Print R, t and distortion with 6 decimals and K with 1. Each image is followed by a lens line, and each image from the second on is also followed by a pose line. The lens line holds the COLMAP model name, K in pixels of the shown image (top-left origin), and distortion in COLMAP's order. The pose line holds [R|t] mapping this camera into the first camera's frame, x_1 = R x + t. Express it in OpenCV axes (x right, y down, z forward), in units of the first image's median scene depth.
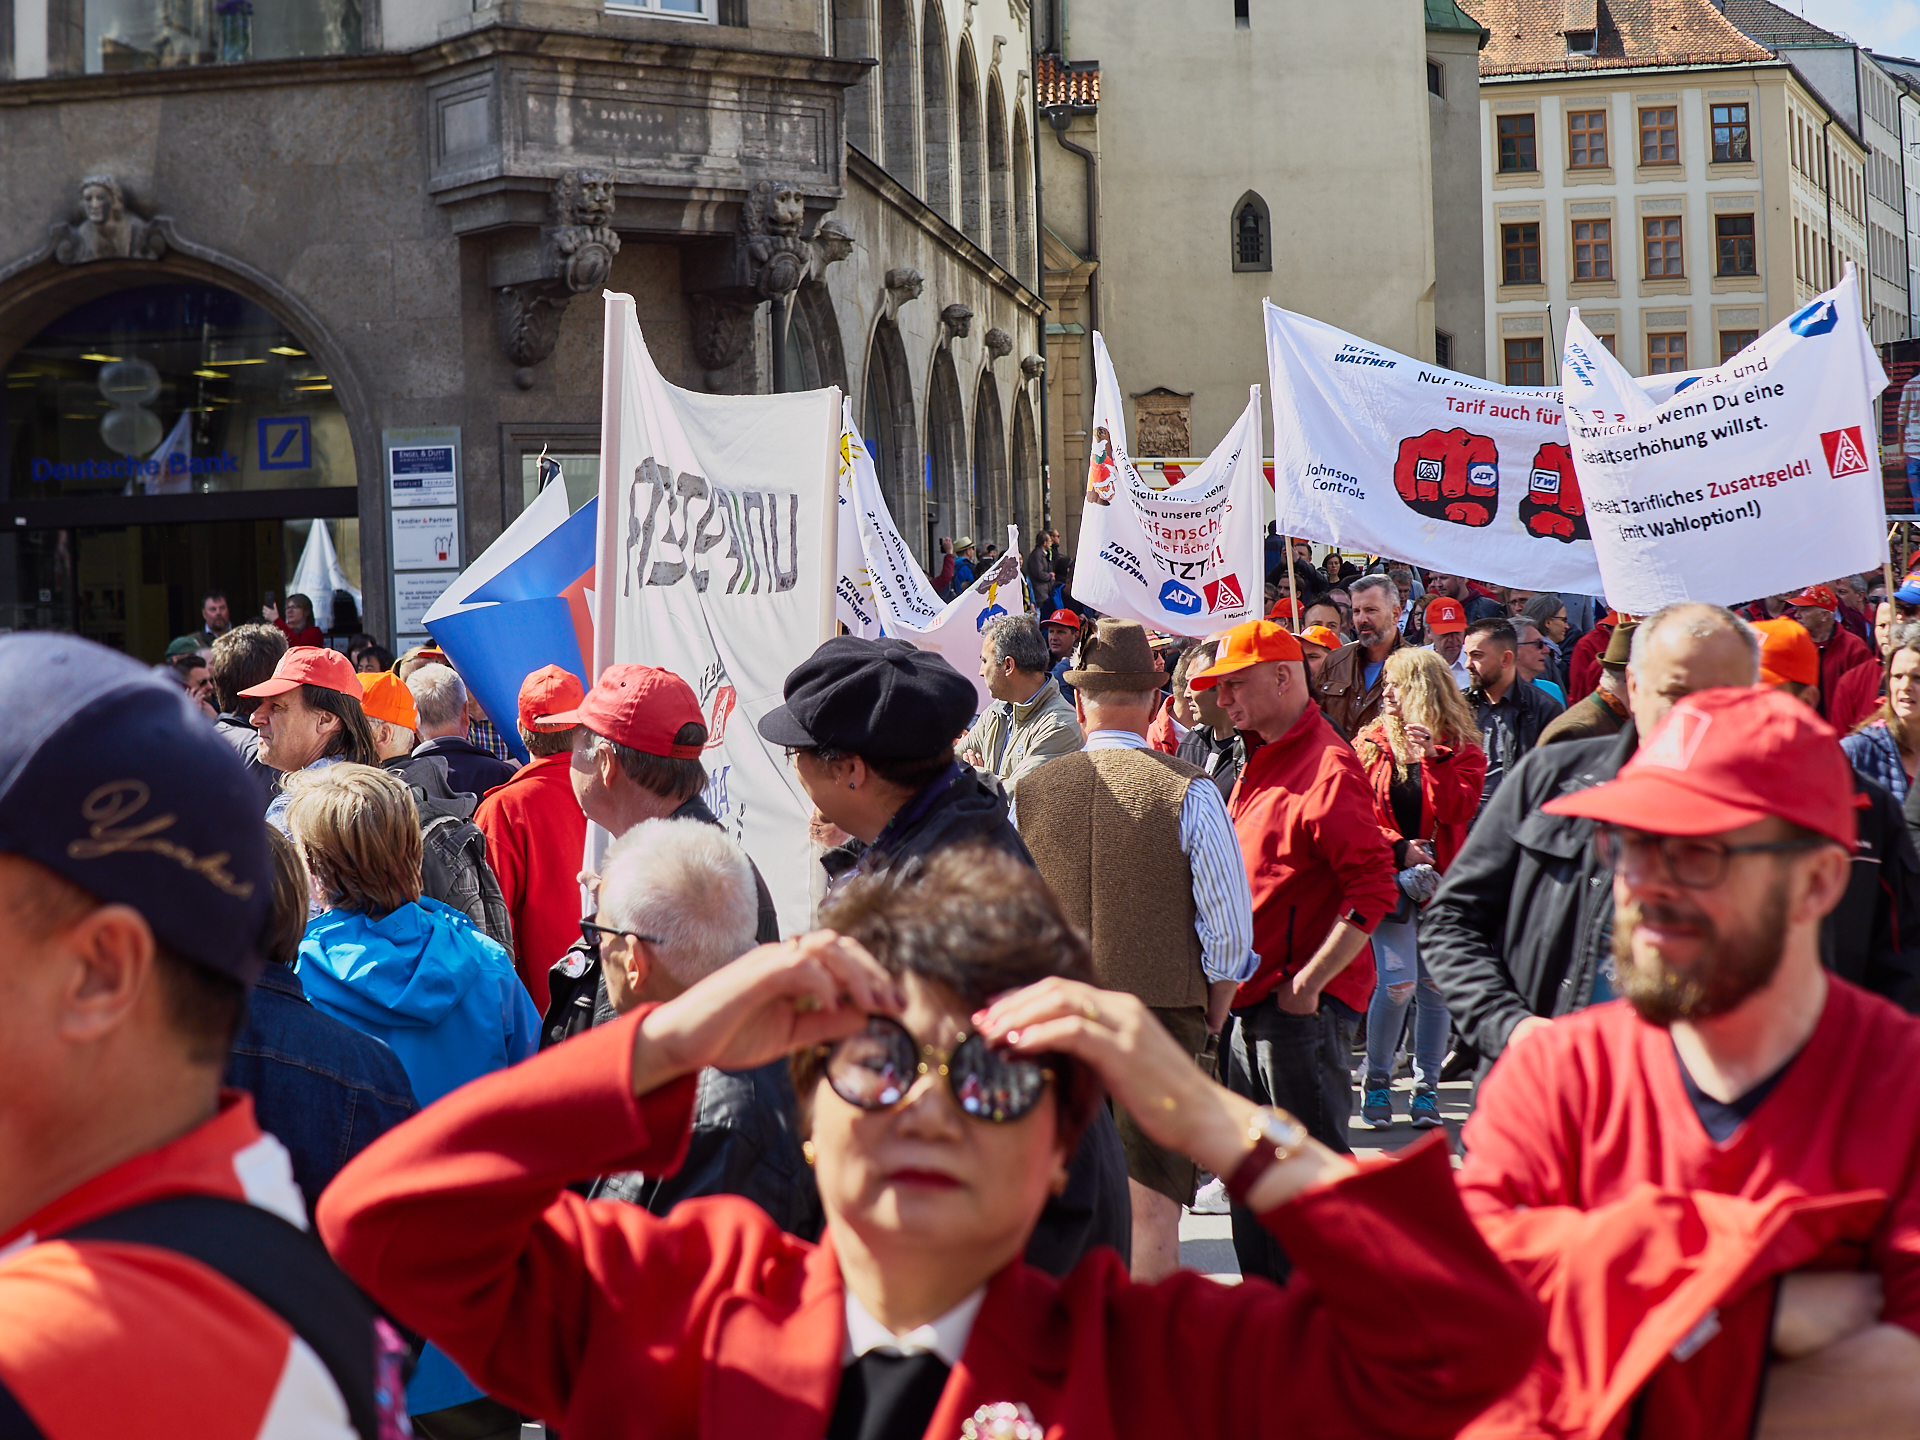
lens RADIAL K [[2902.9, 0, 928.7], [0, 2902.9, 718.7], [0, 0, 1]] dist [-0.167041, -0.417106]
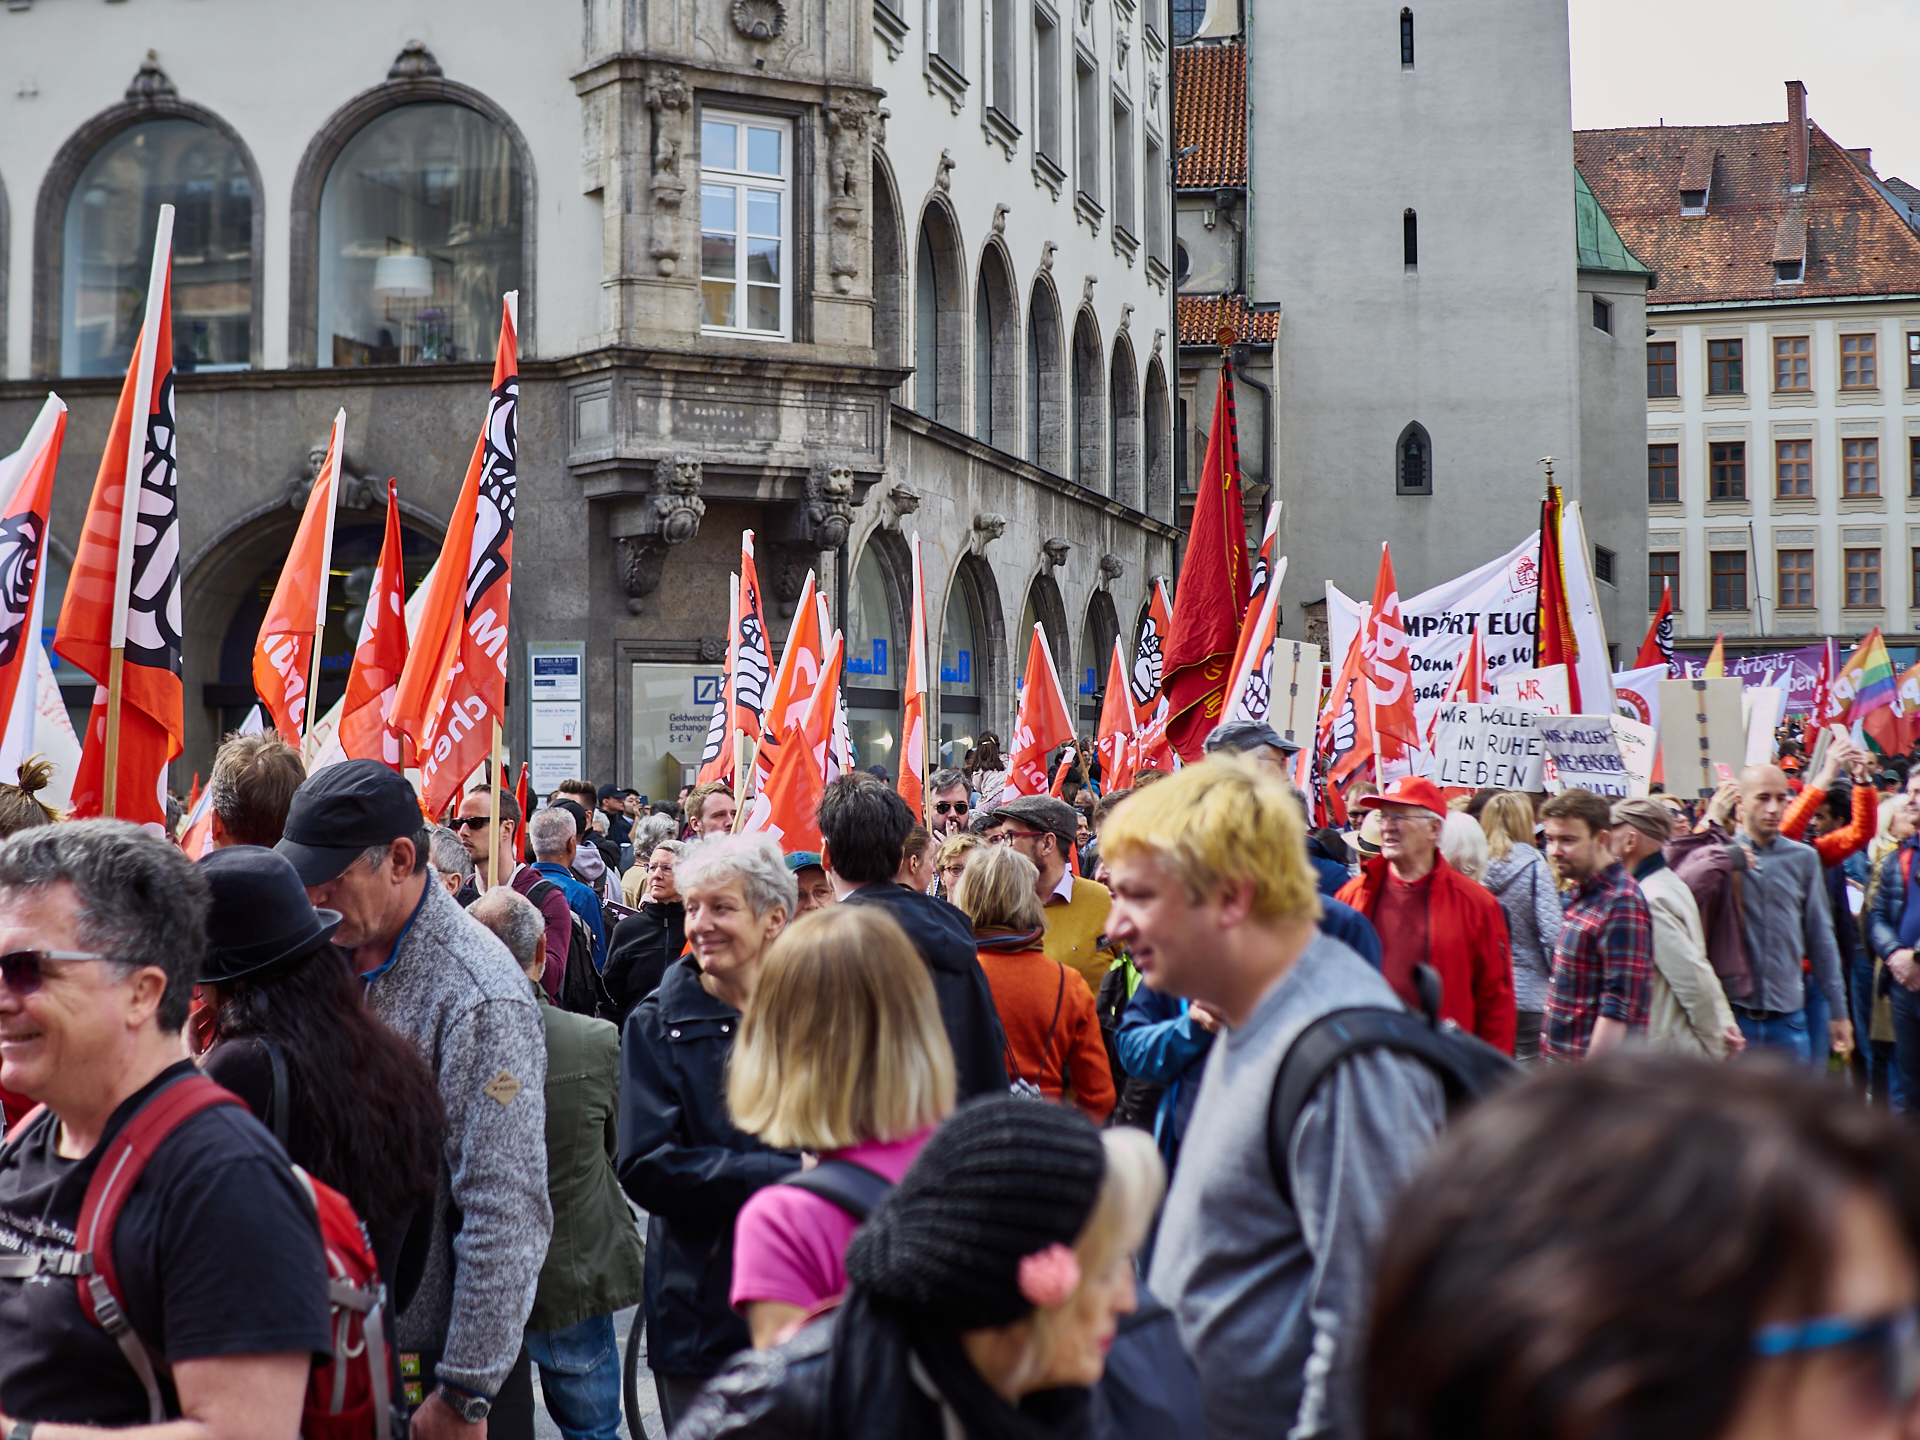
lens RADIAL K [[2902.9, 0, 928.7], [0, 2902.9, 718.7], [0, 0, 1]] dist [-0.167041, -0.417106]
pose [[0.993341, 0.028738, -0.111568, 0.145705], [-0.035542, 0.997596, -0.059485, 0.008867], [0.109590, 0.063054, 0.991975, -0.311025]]
